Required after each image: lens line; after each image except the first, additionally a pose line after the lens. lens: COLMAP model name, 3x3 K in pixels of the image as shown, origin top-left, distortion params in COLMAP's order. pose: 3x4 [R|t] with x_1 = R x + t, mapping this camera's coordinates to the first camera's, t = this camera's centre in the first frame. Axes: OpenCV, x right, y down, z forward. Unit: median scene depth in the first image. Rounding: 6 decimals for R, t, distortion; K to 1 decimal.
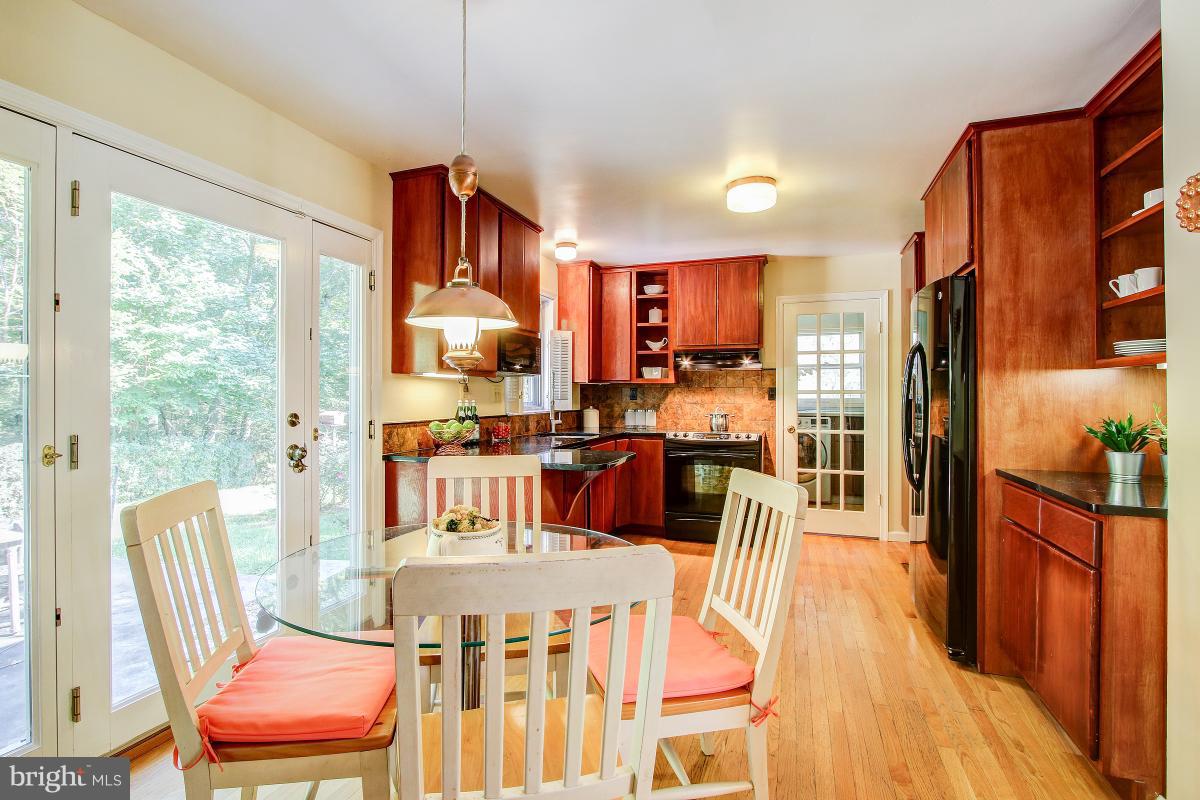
lens RADIAL K [[571.3, 0, 567.8], [0, 571.3, 397.4], [0, 0, 1]] dist [0.001460, -0.000007]
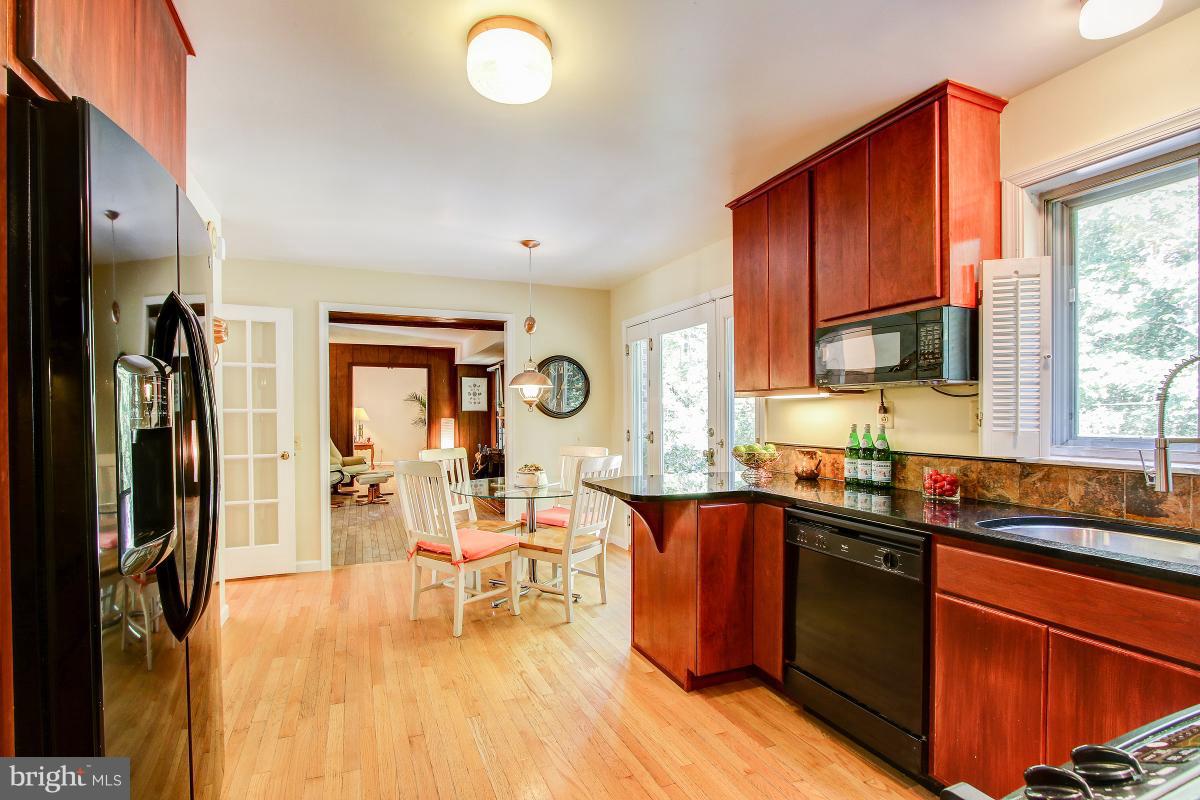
lens RADIAL K [[553.7, 0, 580.9], [0, 553.7, 423.3], [0, 0, 1]] dist [-0.000132, -0.000133]
pose [[-0.717558, 0.010011, -0.696427, 0.418404], [-0.004541, 0.999808, 0.019051, -0.006796], [0.696484, 0.016833, -0.717375, 0.914879]]
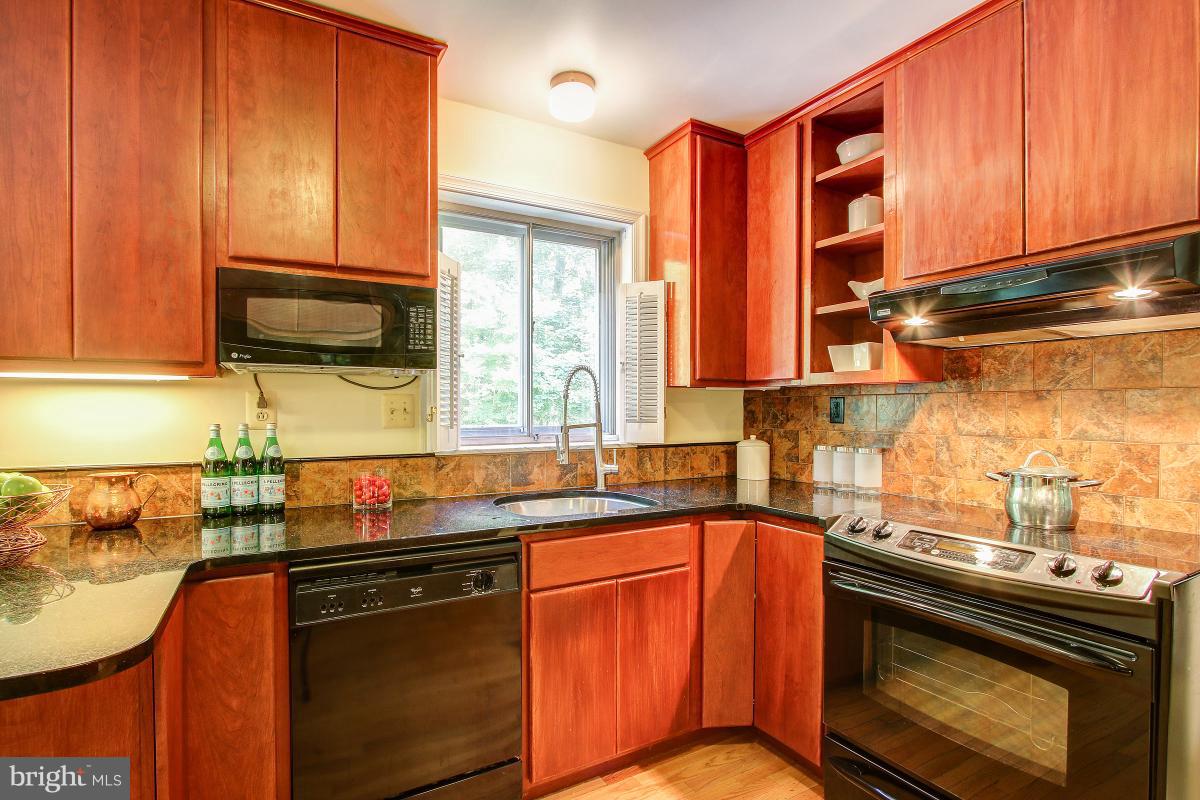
lens RADIAL K [[568.4, 0, 585.9], [0, 568.4, 417.6], [0, 0, 1]] dist [-0.016148, 0.000407]
pose [[0.774677, 0.006910, -0.632319, 0.264523], [-0.000344, 0.999945, 0.010506, -0.005200], [0.632357, -0.007921, 0.774637, 0.592785]]
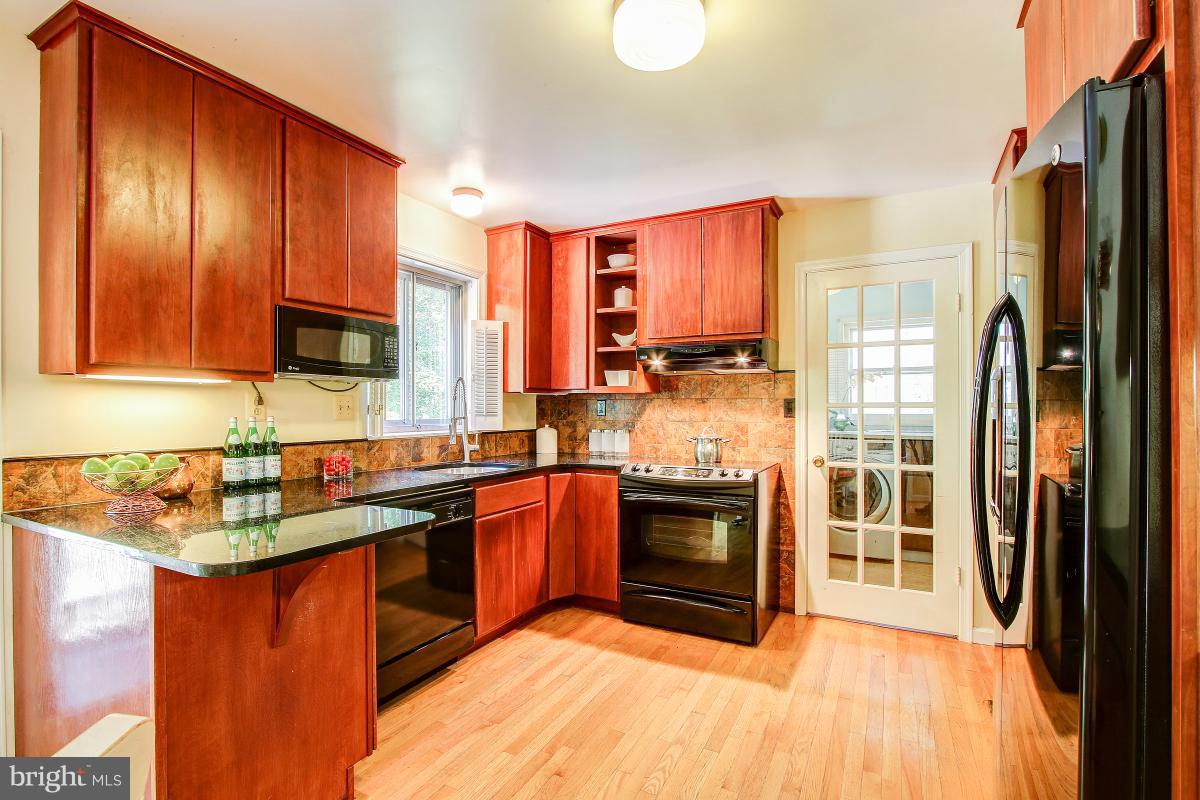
lens RADIAL K [[569.3, 0, 577.6], [0, 569.3, 407.0], [0, 0, 1]] dist [-0.012298, -0.000393]
pose [[0.990765, -0.000592, -0.135592, 0.201203], [-0.000404, 0.999973, -0.007315, -0.002322], [0.135593, 0.007302, 0.990738, 0.304401]]
